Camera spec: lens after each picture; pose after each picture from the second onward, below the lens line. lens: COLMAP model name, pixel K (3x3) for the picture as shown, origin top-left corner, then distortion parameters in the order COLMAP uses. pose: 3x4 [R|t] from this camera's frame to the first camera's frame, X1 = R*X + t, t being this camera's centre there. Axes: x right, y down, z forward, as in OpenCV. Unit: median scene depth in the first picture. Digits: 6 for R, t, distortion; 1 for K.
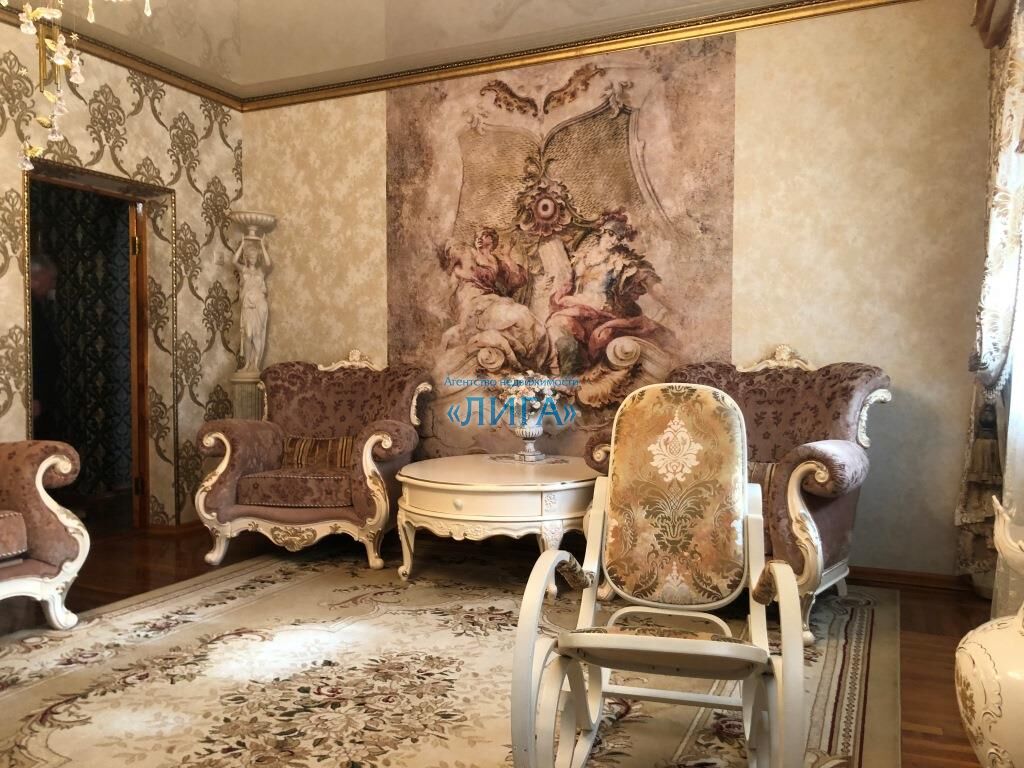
lens RADIAL K [[823.9, 0, 509.4], [0, 823.9, 391.8], [0, 0, 1]] dist [0.049846, -0.068827]
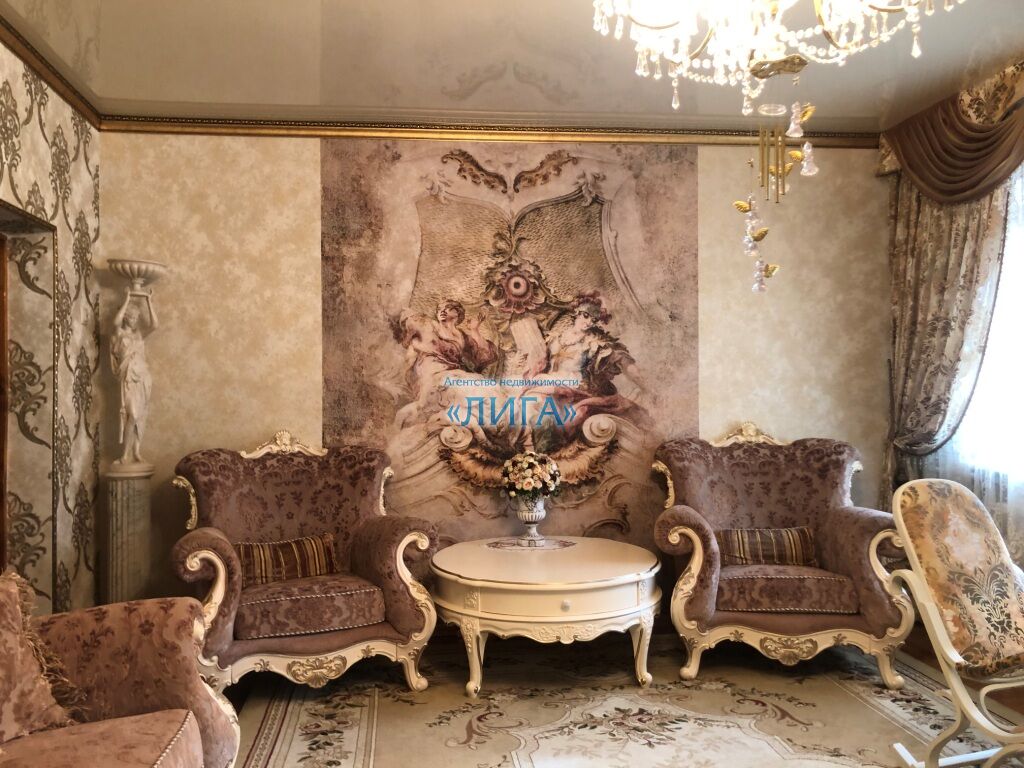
lens RADIAL K [[829.7, 0, 482.0], [0, 829.7, 385.3], [0, 0, 1]] dist [0.084756, -0.123177]
pose [[0.852728, -0.005412, 0.522328, -0.507752], [0.032050, 0.998604, -0.041976, -0.061133], [-0.521372, 0.052534, 0.851711, 0.174190]]
